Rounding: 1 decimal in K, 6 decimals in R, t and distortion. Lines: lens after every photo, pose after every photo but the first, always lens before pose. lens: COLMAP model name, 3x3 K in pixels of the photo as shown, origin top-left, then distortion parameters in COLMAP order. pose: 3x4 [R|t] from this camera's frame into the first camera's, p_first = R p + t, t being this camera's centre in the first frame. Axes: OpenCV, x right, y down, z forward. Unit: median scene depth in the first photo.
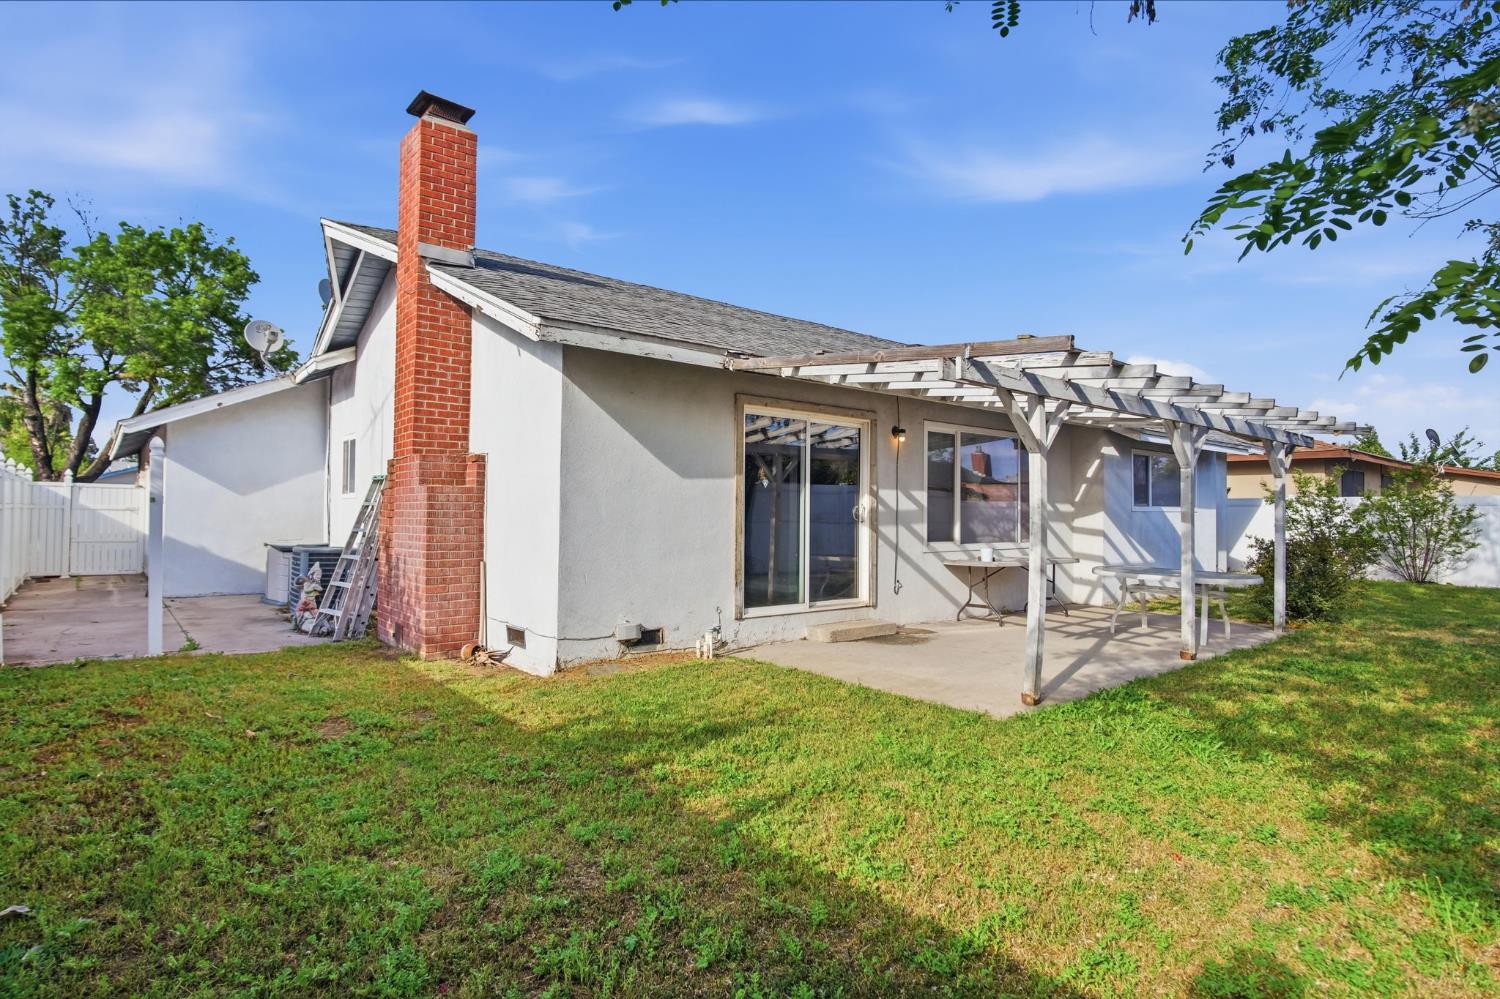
lens RADIAL K [[801.9, 0, 755.4], [0, 801.9, 498.7], [0, 0, 1]] dist [-0.035945, 0.011760]
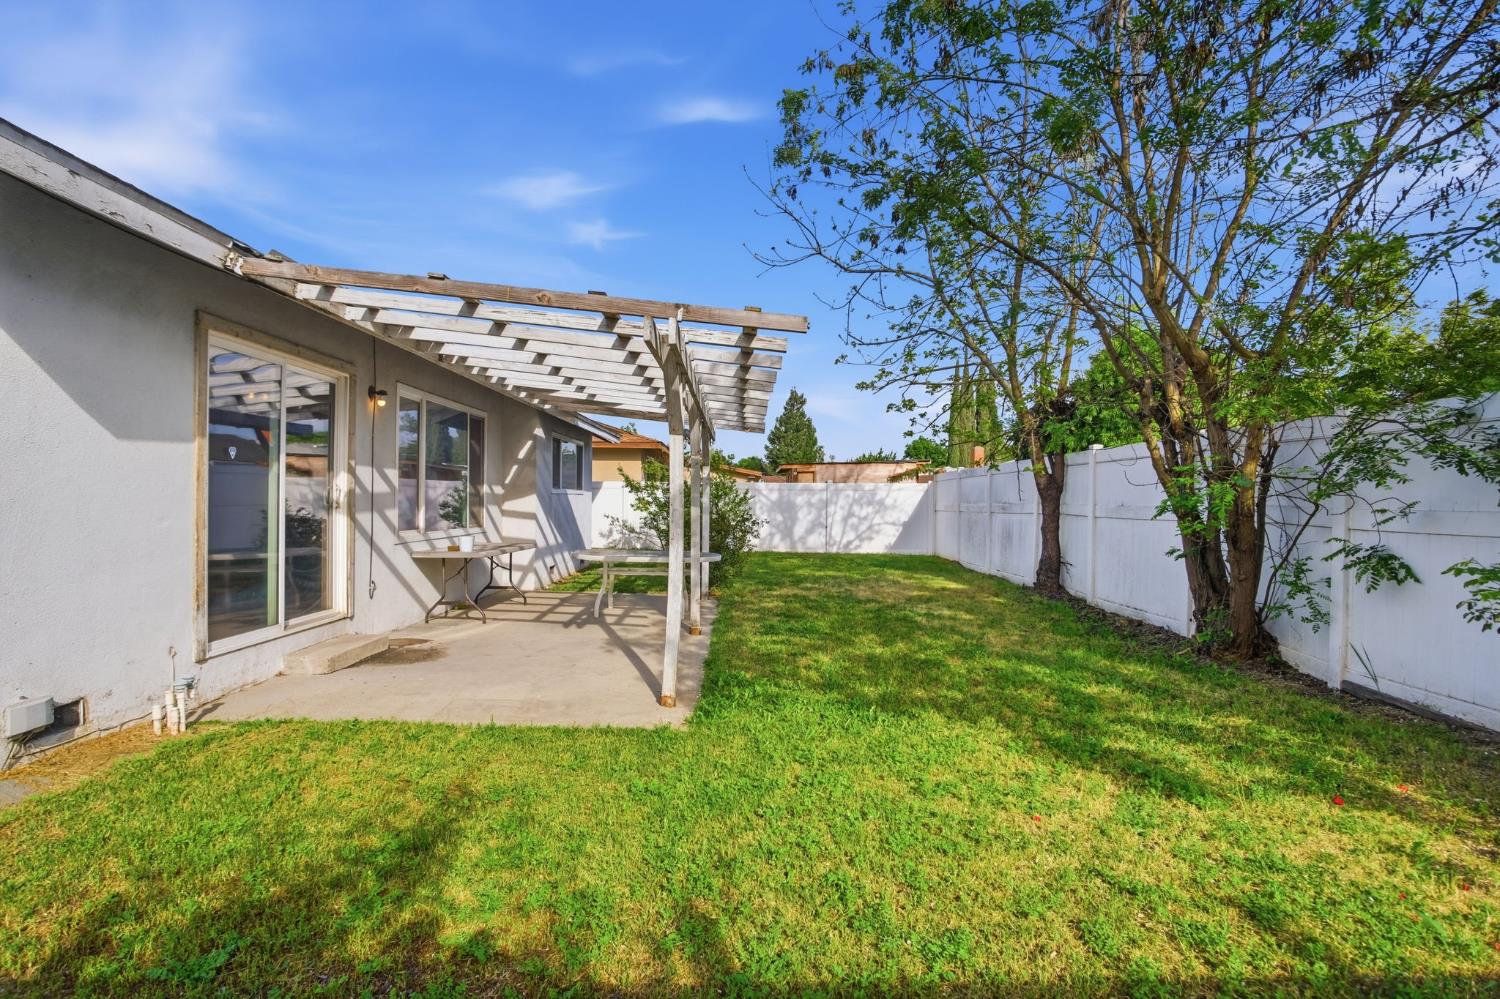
lens RADIAL K [[801.9, 0, 755.4], [0, 801.9, 498.7], [0, 0, 1]] dist [-0.035945, 0.011760]
pose [[0.633798, -0.000551, 0.773499, -0.198448], [-0.019879, 0.999658, 0.017000, -0.000506], [-0.773243, -0.026151, 0.633570, 0.219101]]
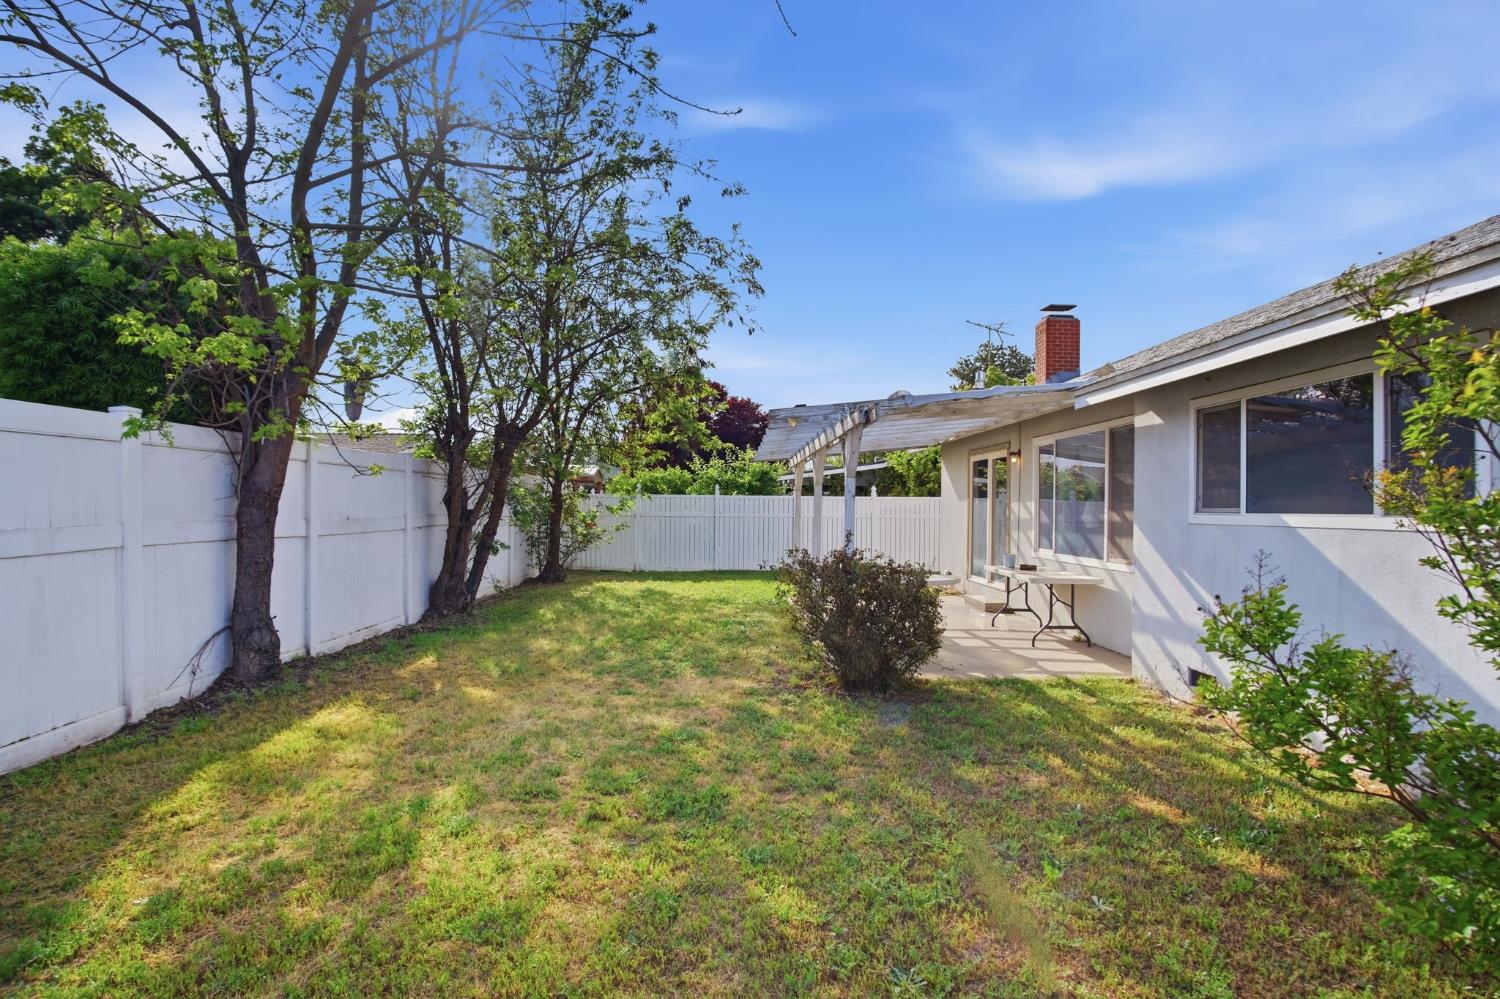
lens RADIAL K [[801.9, 0, 755.4], [0, 801.9, 498.7], [0, 0, 1]] dist [-0.035945, 0.011760]
pose [[-0.626018, -0.021313, -0.779518, 1.423926], [-0.000314, 0.999633, -0.027079, 0.018096], [0.779809, -0.016707, -0.625795, 1.503504]]
